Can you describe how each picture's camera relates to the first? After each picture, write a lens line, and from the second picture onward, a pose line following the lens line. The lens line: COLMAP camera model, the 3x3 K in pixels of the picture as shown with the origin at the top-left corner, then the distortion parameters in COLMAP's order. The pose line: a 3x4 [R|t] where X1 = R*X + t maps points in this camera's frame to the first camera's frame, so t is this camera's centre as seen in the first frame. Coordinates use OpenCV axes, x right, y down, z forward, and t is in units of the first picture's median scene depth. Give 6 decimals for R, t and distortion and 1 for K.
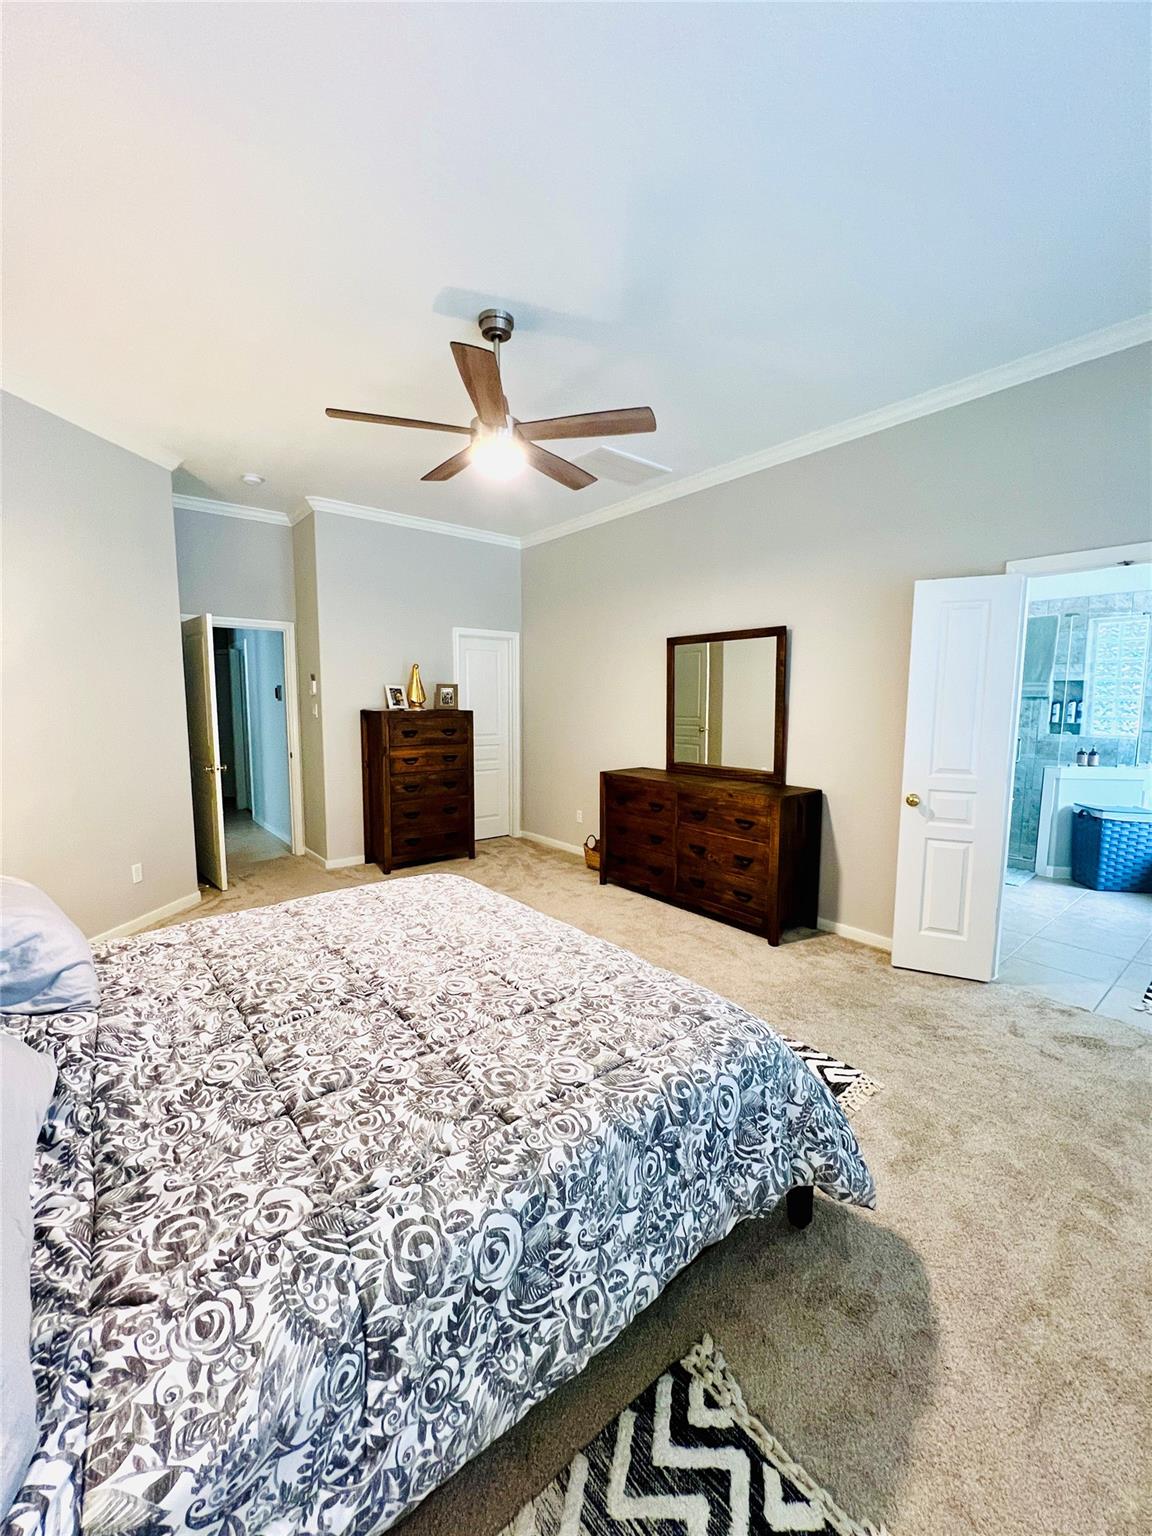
lens RADIAL K [[615.6, 0, 572.9], [0, 615.6, 767.1], [0, 0, 1]] dist [0.001224, 0.000000]
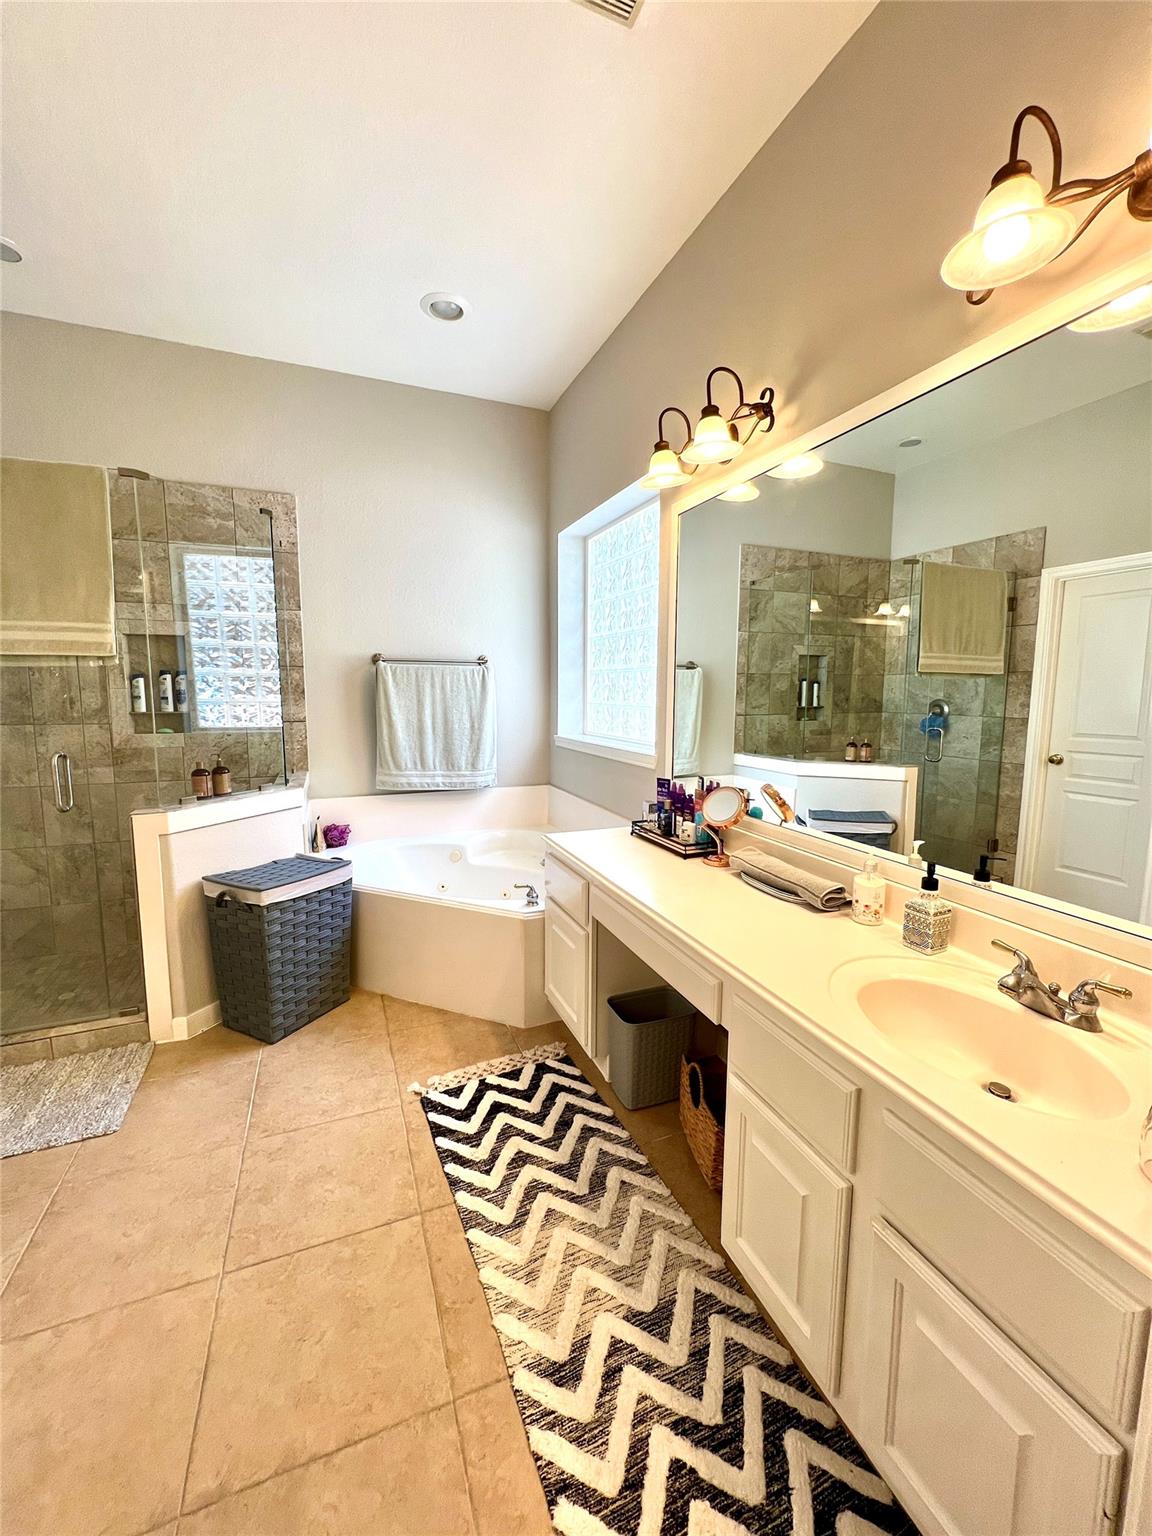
lens RADIAL K [[615.6, 0, 574.5], [0, 615.6, 766.3], [0, 0, 1]] dist [0.001224, 0.000000]
pose [[0.298065, -0.120205, 0.946947, 0.420843], [0.103922, 0.990229, 0.092989, -0.040486], [-0.948872, 0.070692, 0.307644, 0.528371]]
